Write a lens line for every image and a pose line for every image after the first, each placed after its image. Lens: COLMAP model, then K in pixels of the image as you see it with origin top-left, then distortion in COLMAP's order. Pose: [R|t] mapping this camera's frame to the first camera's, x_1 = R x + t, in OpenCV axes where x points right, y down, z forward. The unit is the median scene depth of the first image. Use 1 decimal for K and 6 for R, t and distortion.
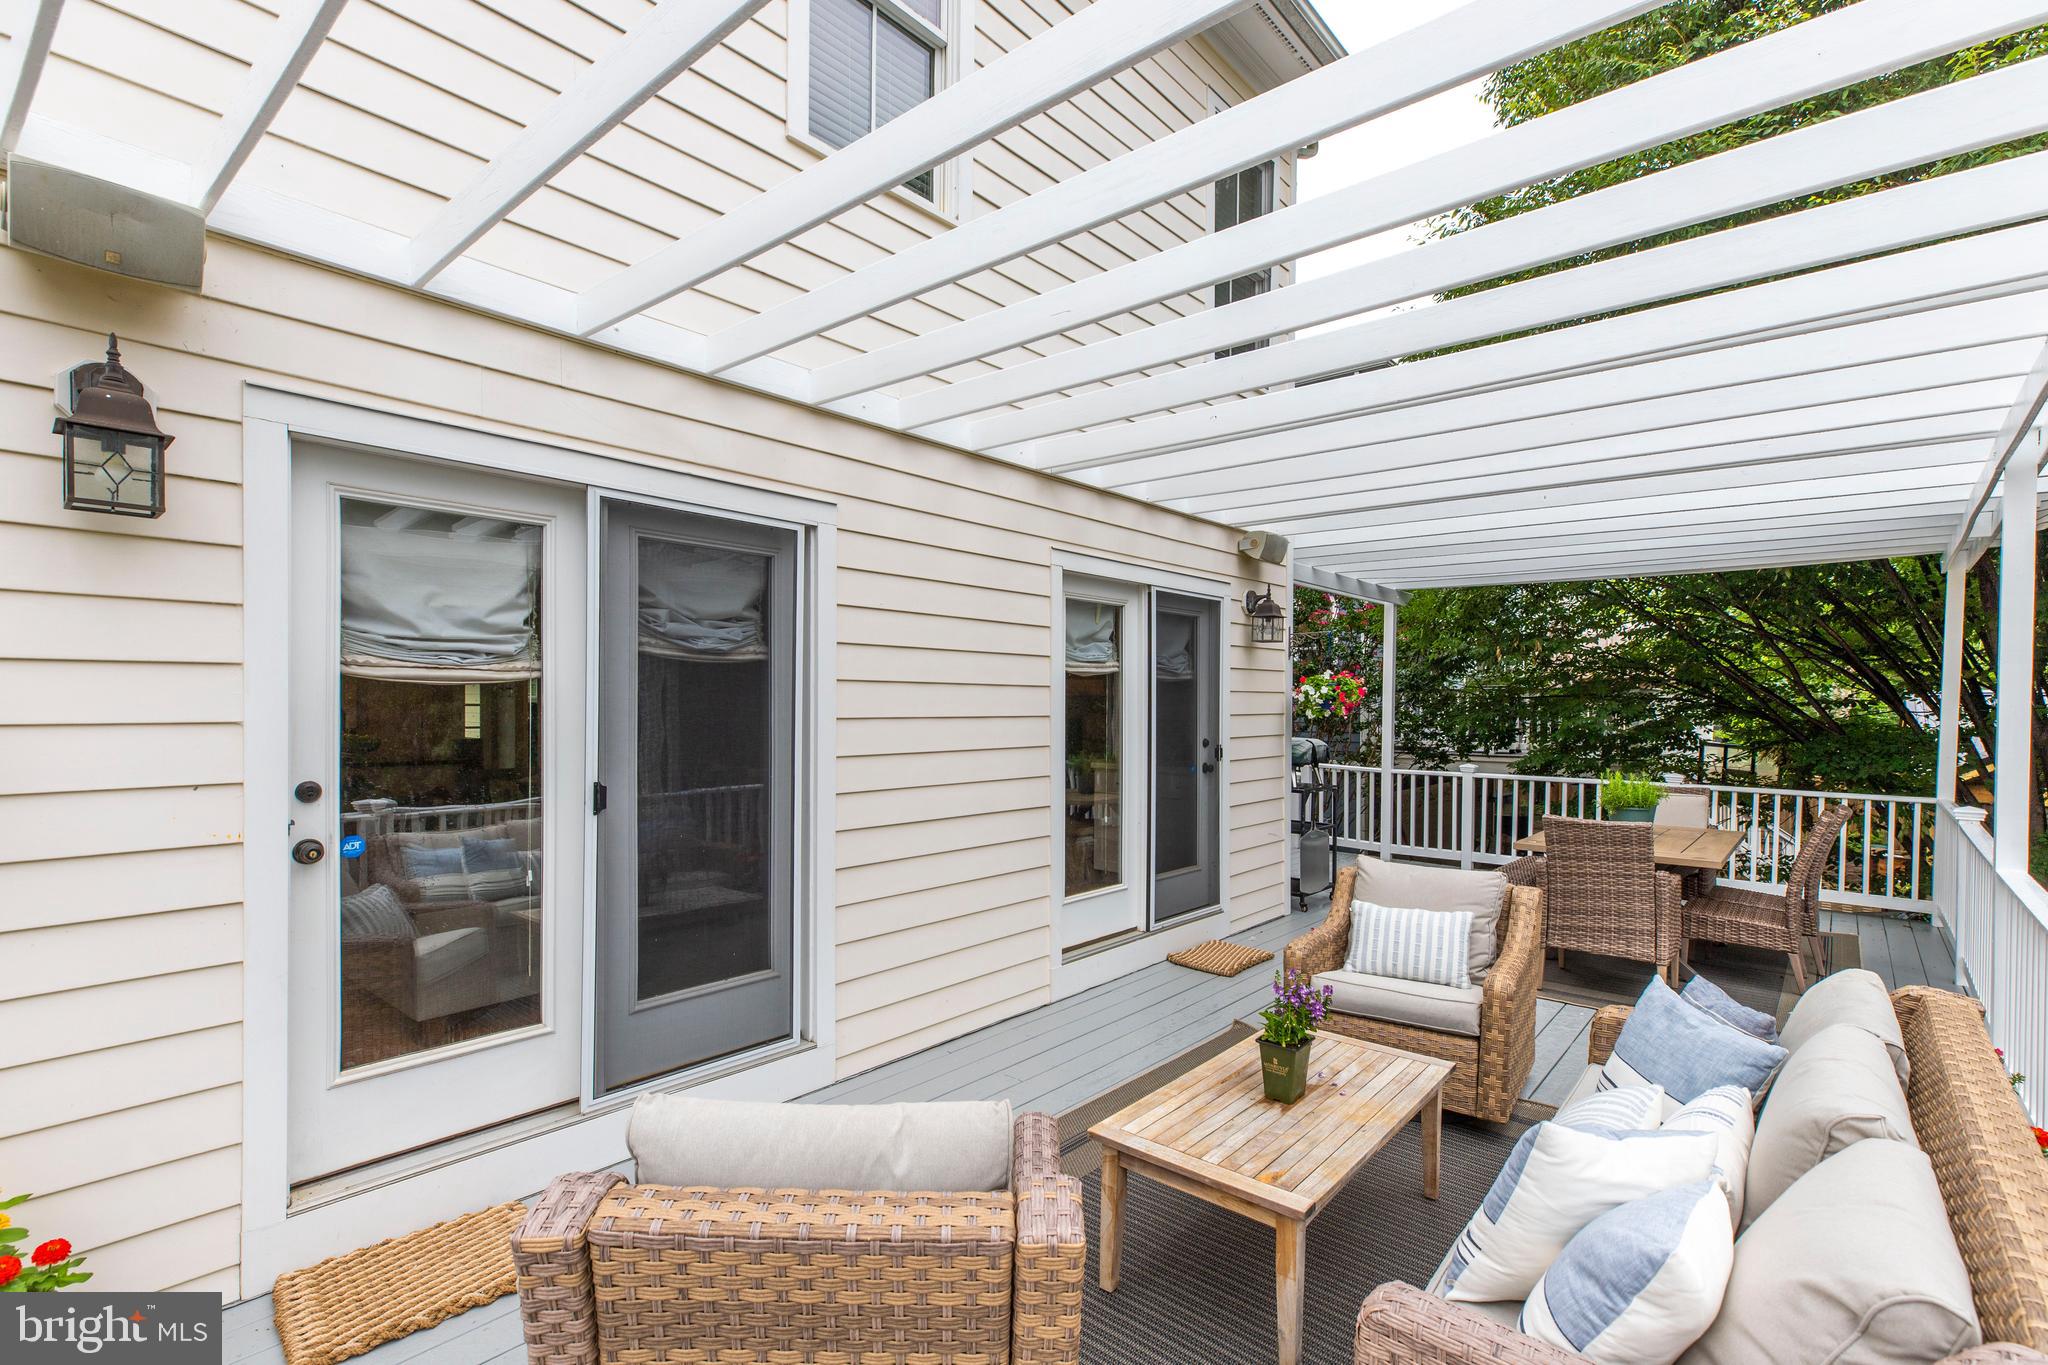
lens RADIAL K [[916.8, 0, 1073.4], [0, 916.8, 710.9], [0, 0, 1]] dist [0.005550, -0.002235]
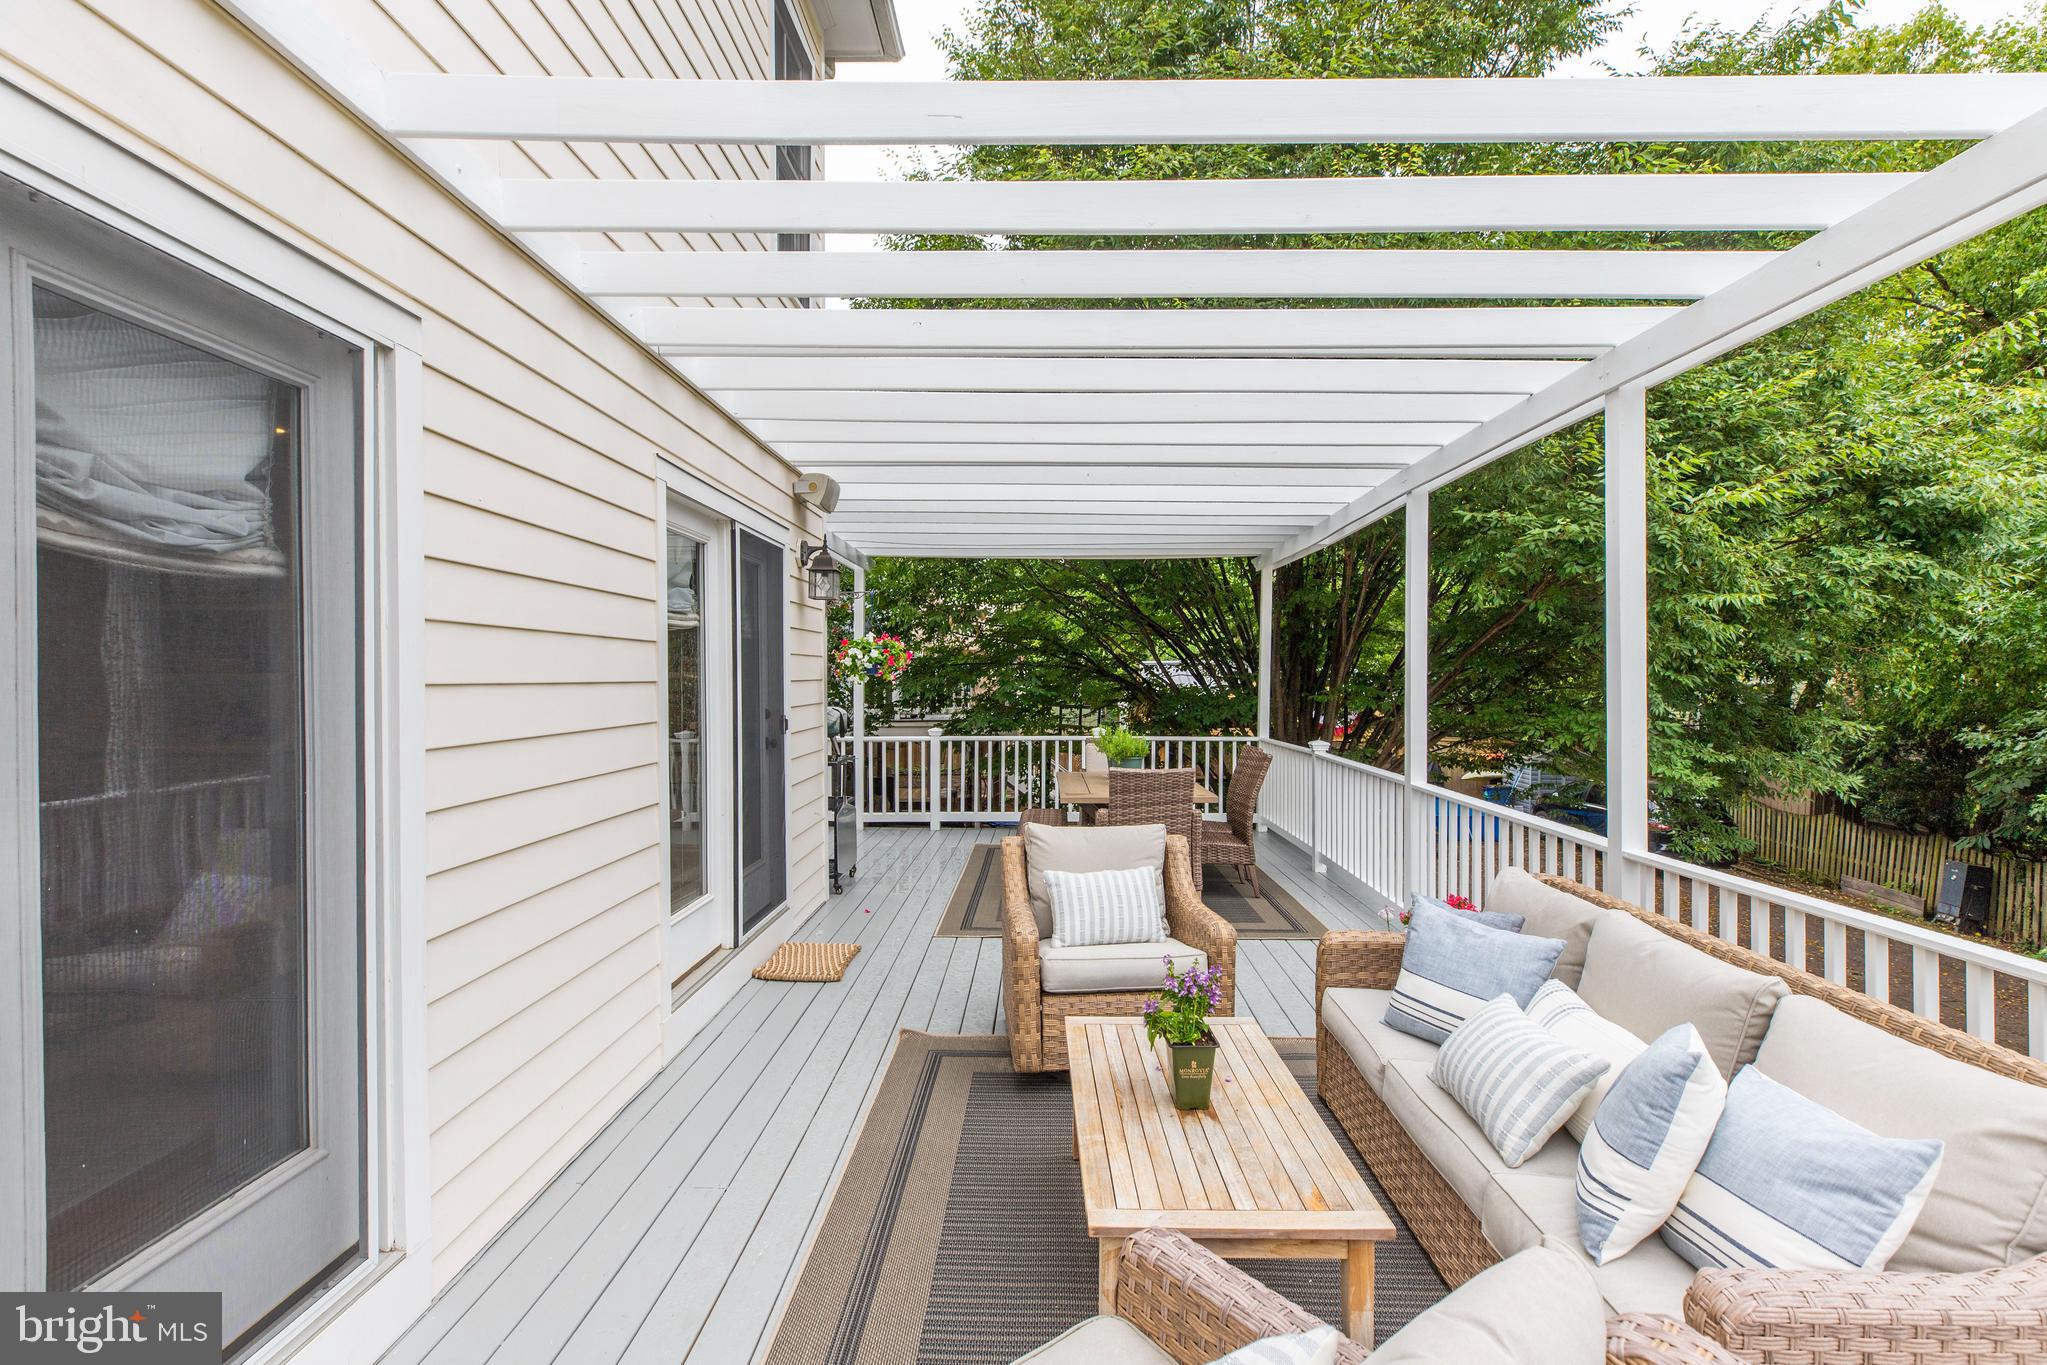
lens RADIAL K [[916.3, 0, 1037.8], [0, 916.3, 686.3], [0, 0, 1]] dist [0.005550, -0.002235]
pose [[0.788462, -0.016777, 0.614855, -0.231891], [0.014944, 0.999855, 0.008119, 0.007500], [-0.614902, 0.002787, 0.788599, 0.220372]]
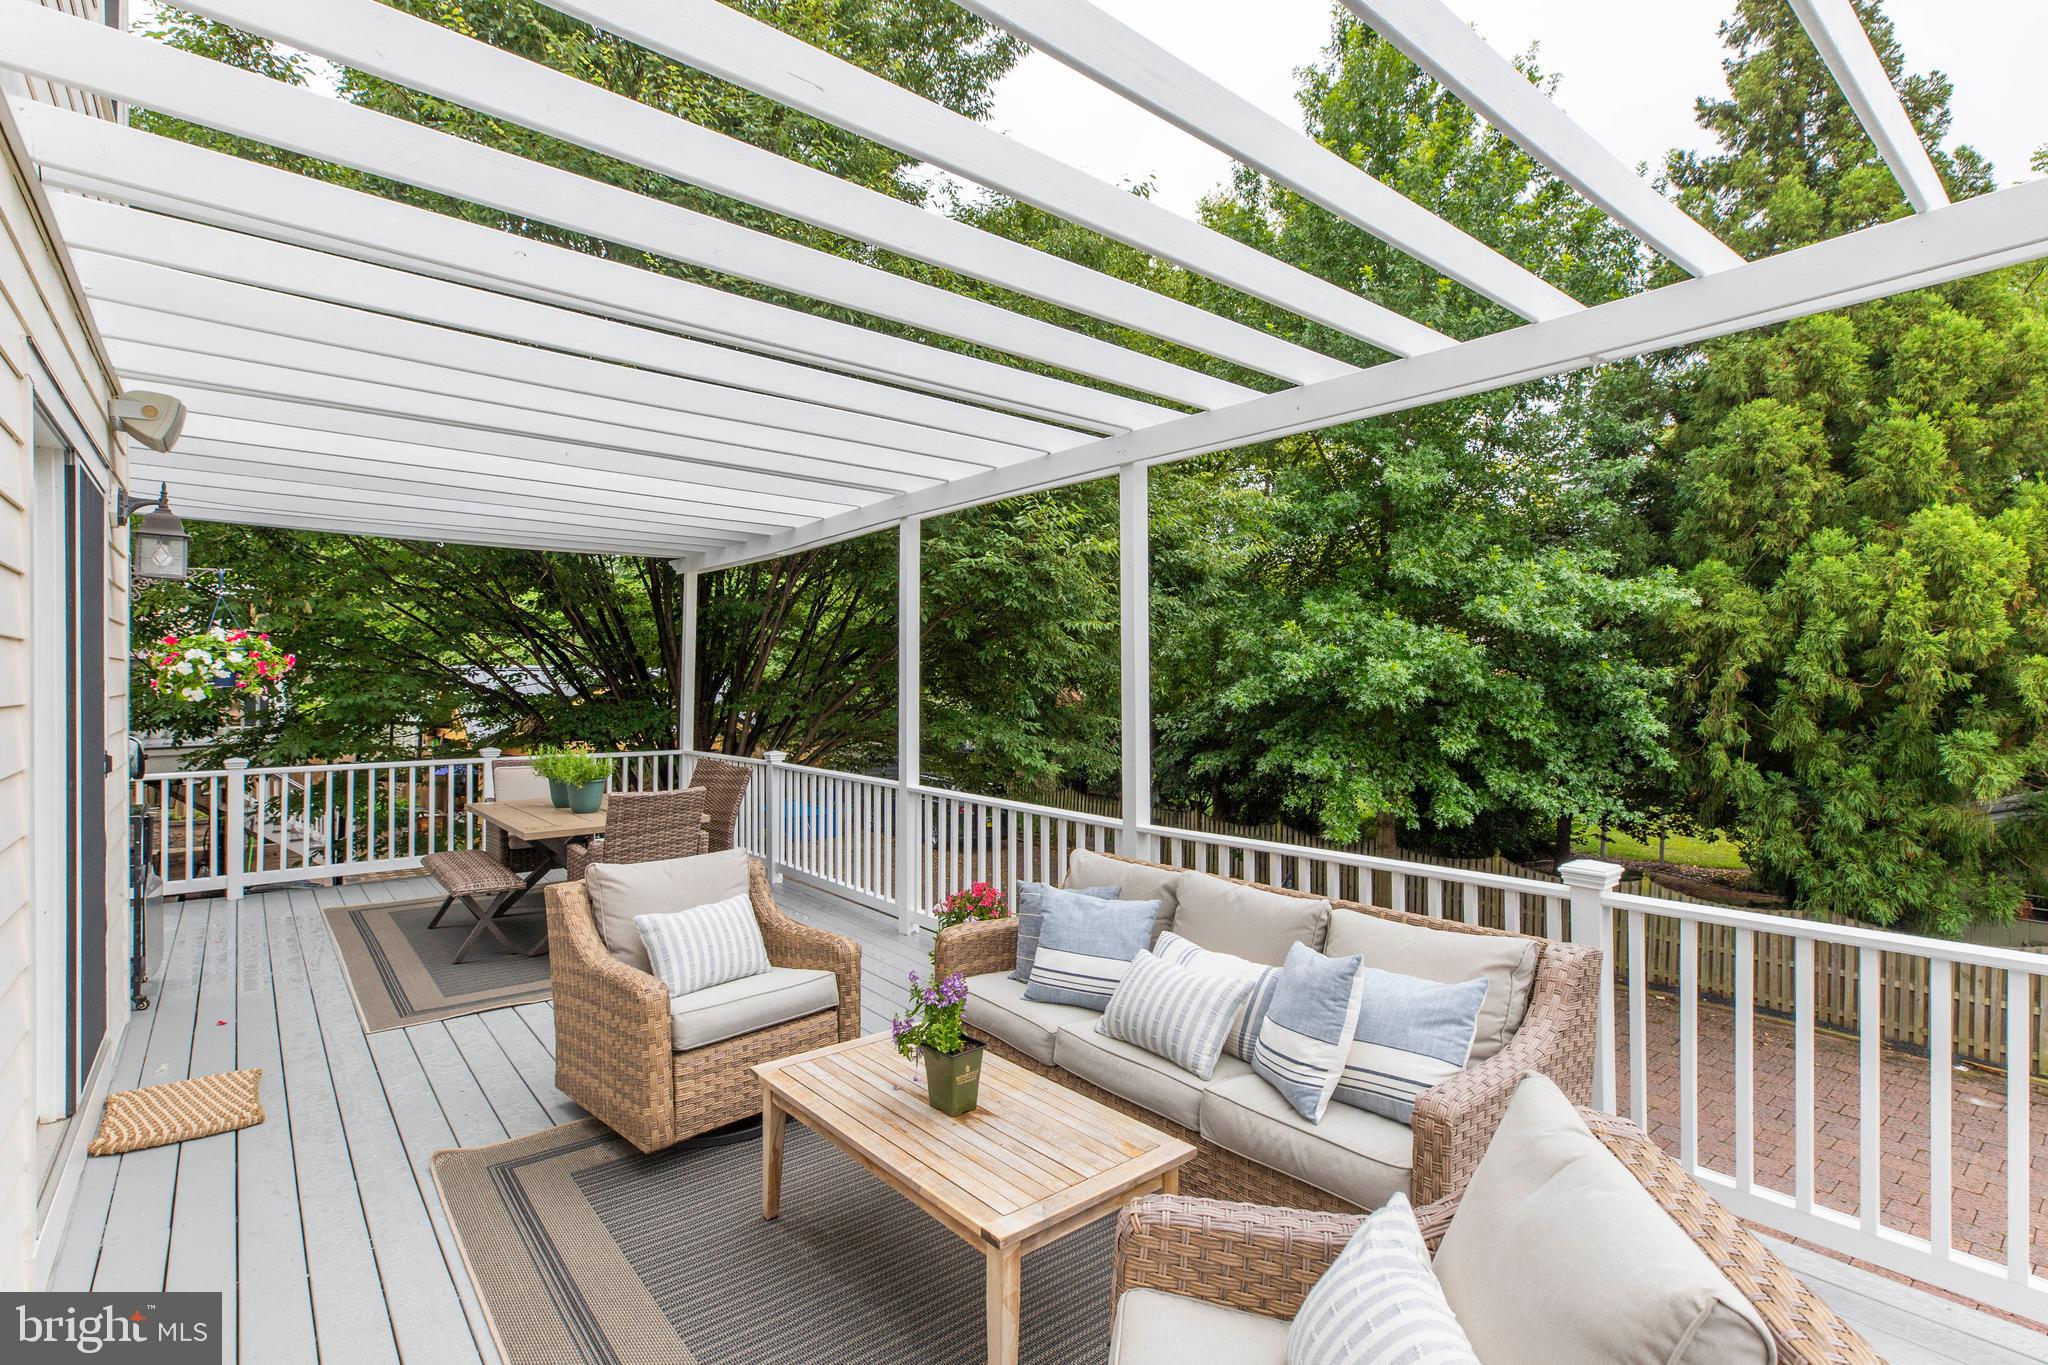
lens RADIAL K [[942.1, 0, 1016.9], [0, 942.1, 679.7], [0, 0, 1]] dist [0.001403, 0.001478]
pose [[0.224454, -0.007620, 0.974455, -0.363742], [0.013789, 0.999894, 0.004643, -0.002693], [-0.974387, 0.012394, 0.224535, 0.401227]]
